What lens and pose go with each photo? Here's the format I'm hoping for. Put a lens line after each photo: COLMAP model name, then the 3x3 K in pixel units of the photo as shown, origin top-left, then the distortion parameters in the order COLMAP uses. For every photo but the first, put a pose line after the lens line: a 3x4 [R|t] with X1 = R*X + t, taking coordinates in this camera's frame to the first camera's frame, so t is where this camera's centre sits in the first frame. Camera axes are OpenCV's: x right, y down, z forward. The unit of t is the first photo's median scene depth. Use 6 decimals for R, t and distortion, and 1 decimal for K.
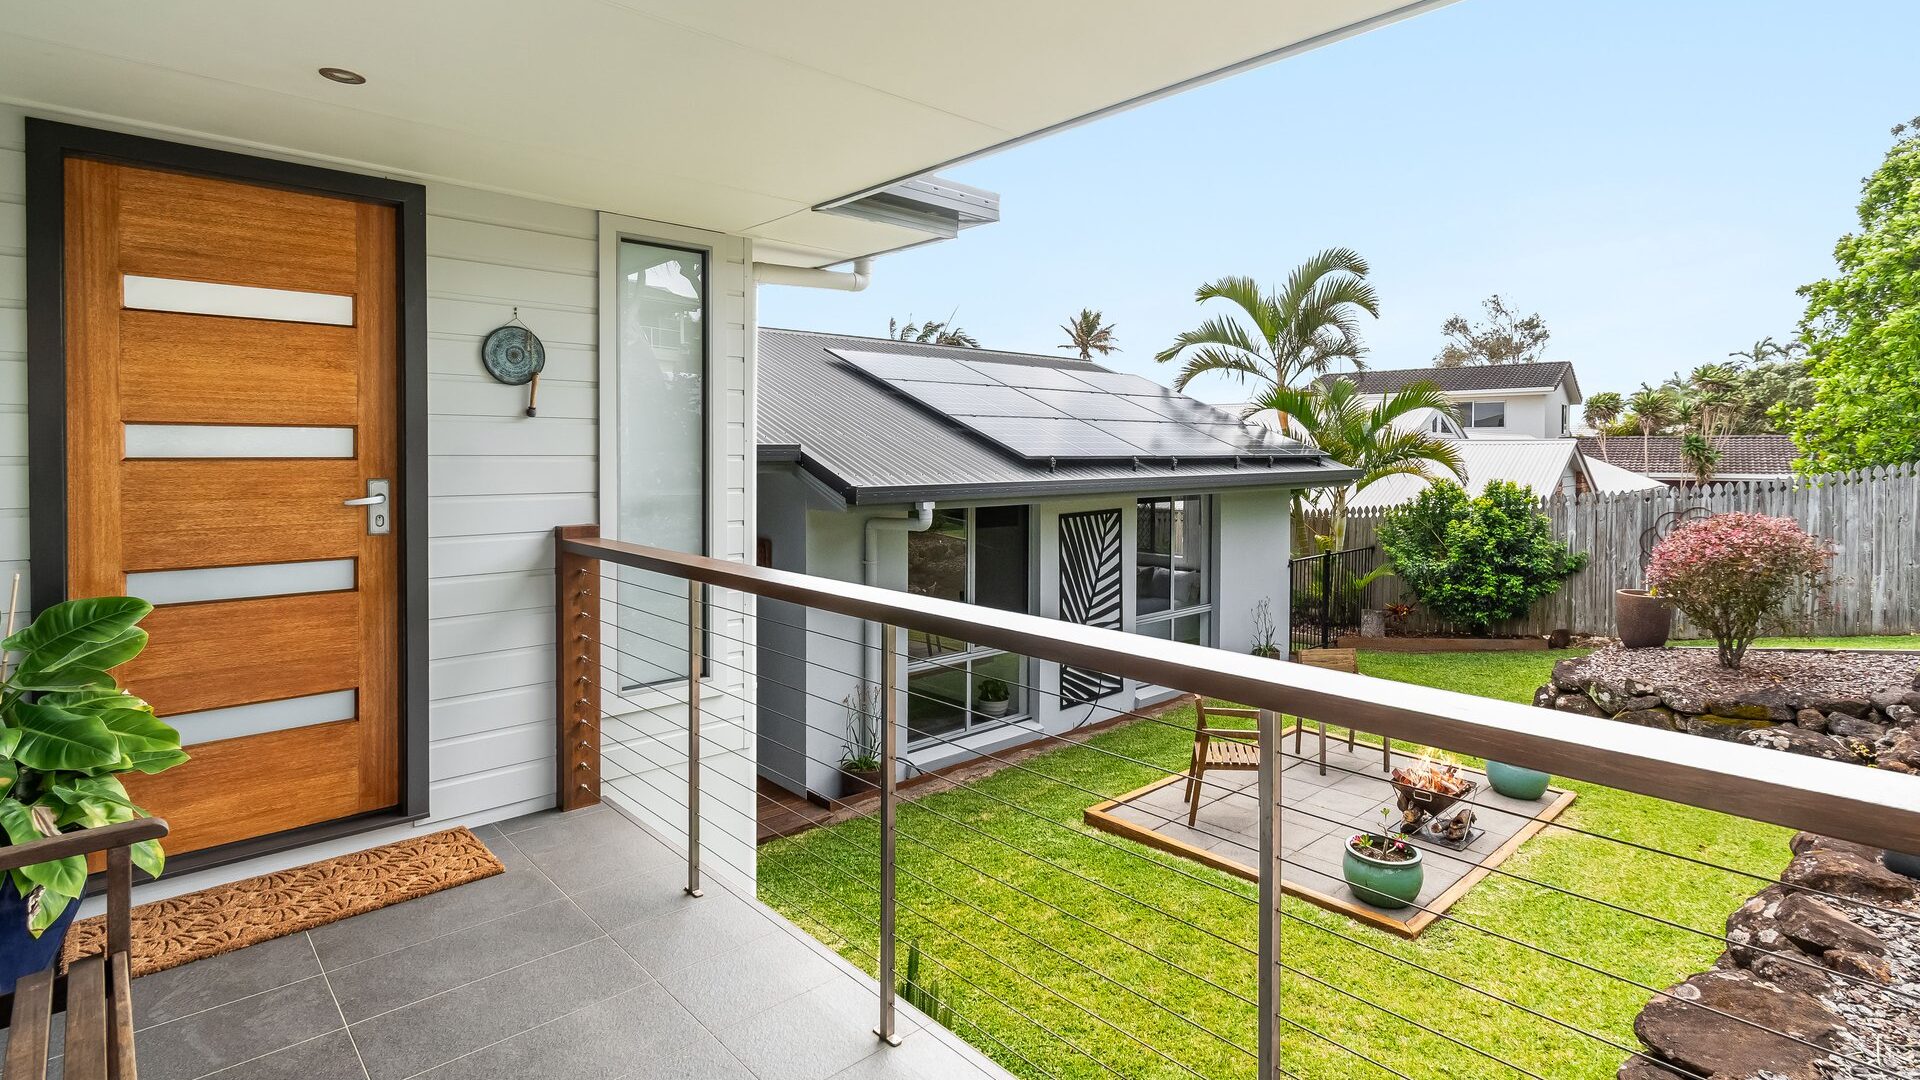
lens RADIAL K [[937.8, 0, 960.0], [0, 937.8, 540.0], [0, 0, 1]] dist [-0.000756, -0.000114]
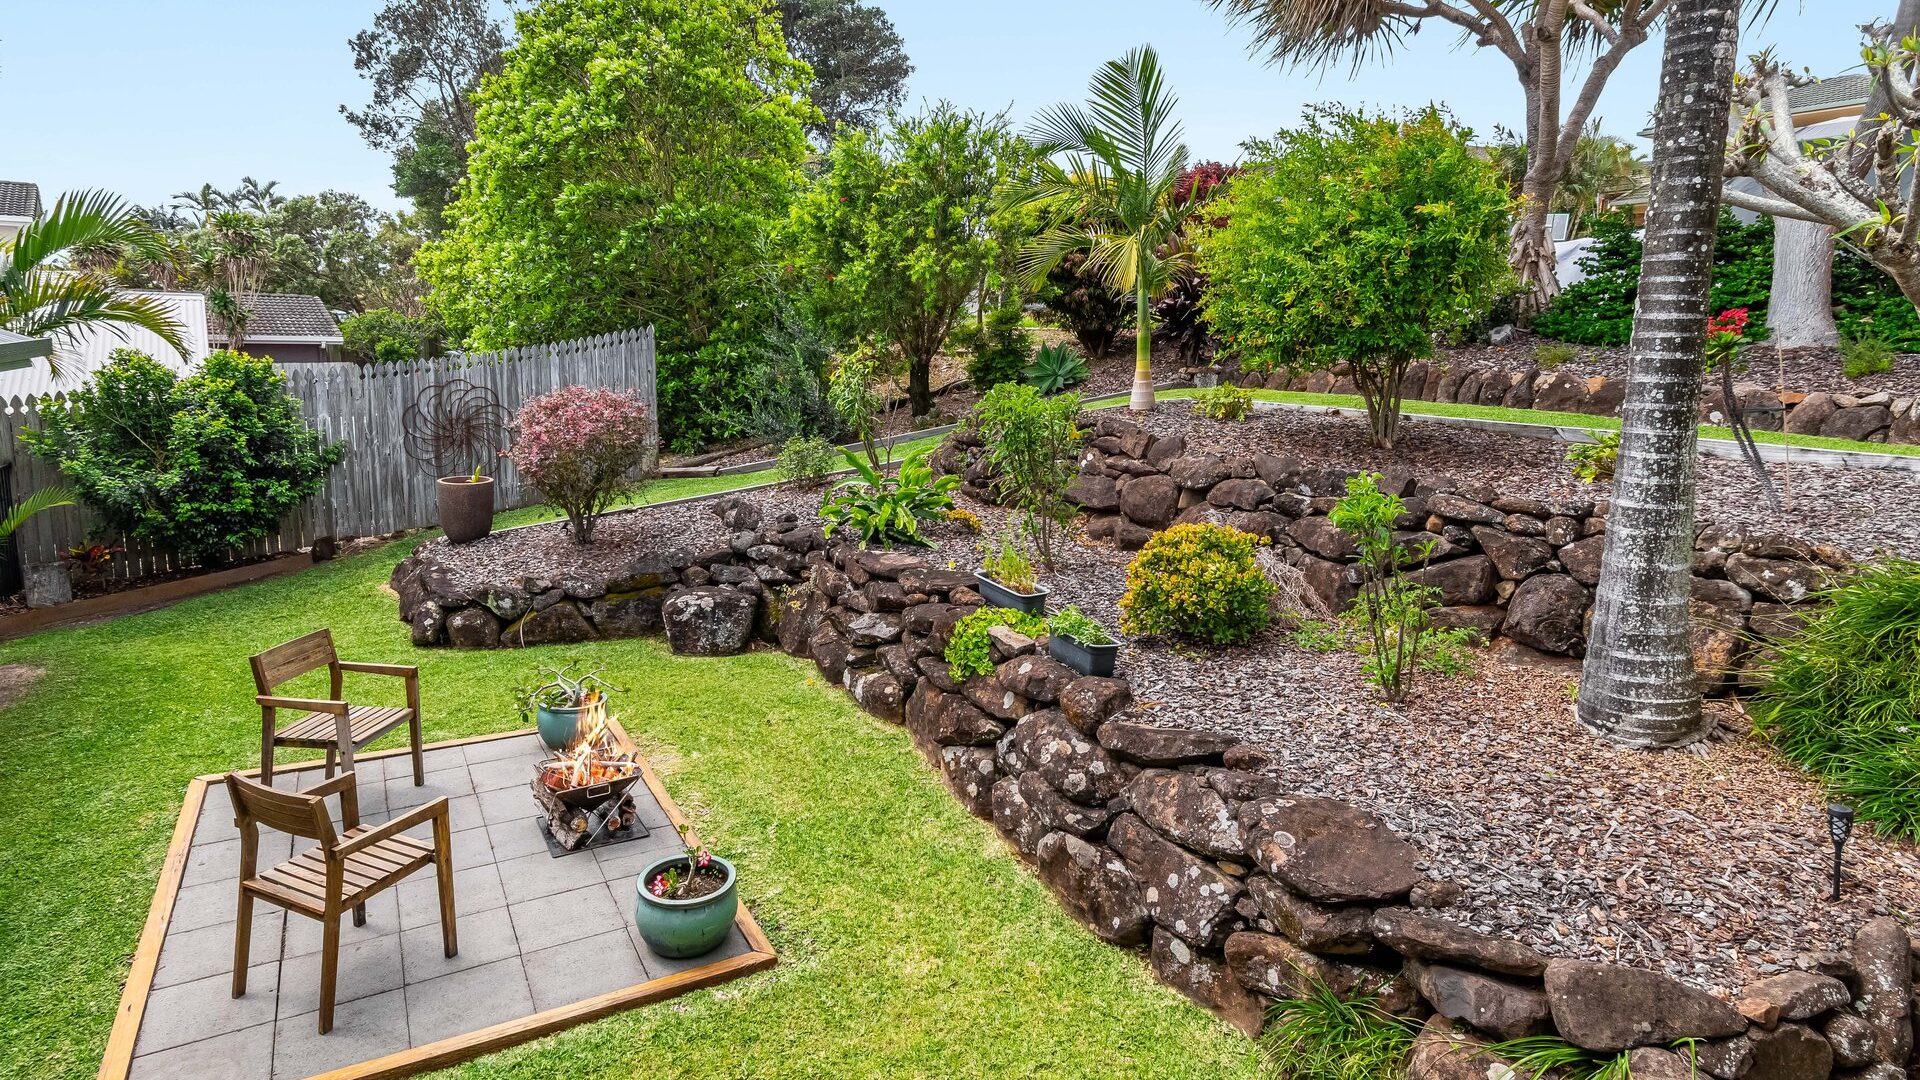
lens RADIAL K [[1030.2, 0, 960.0], [0, 1030.2, 540.0], [0, 0, 1]] dist [0.001188, 0.000422]
pose [[0.207563, -0.191660, 0.959262, -0.137168], [0.065761, 0.981134, 0.181801, -0.038243], [-0.976009, 0.025347, 0.216251, 0.364642]]
